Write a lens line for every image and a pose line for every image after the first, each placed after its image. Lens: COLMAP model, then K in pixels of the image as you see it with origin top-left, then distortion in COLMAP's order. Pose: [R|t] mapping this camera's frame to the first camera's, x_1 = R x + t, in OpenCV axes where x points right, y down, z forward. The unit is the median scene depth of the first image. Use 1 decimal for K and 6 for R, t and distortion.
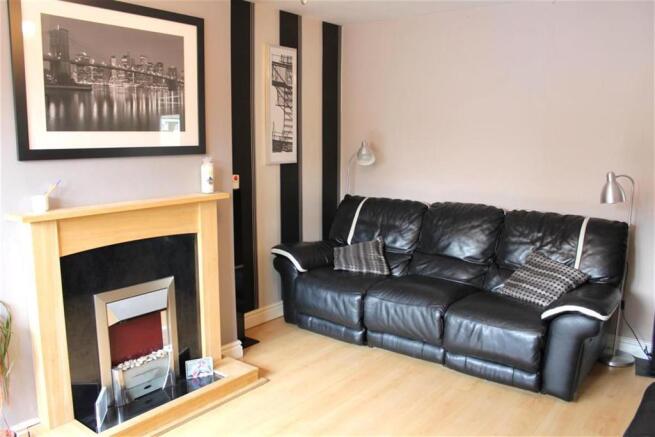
lens RADIAL K [[545.5, 0, 327.0], [0, 545.5, 218.8], [0, 0, 1]] dist [-0.119357, 0.004844]
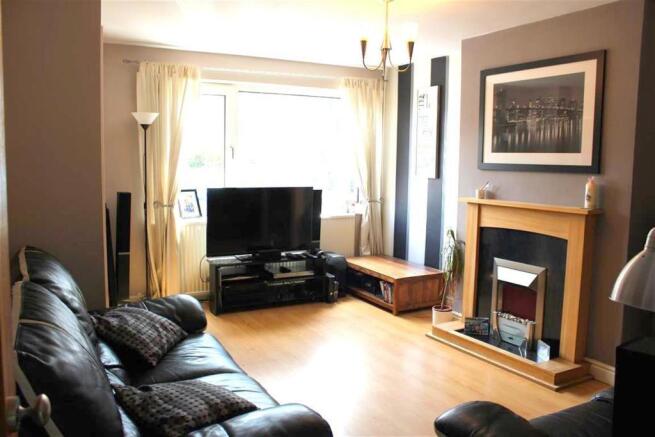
lens RADIAL K [[545.5, 0, 326.9], [0, 545.5, 218.1], [0, 0, 1]] dist [-0.119357, 0.004844]
pose [[-0.411344, 0.081156, -0.907860, 1.138005], [-0.156463, 0.974957, 0.158046, -0.134352], [0.897951, 0.207057, -0.388345, 1.102323]]
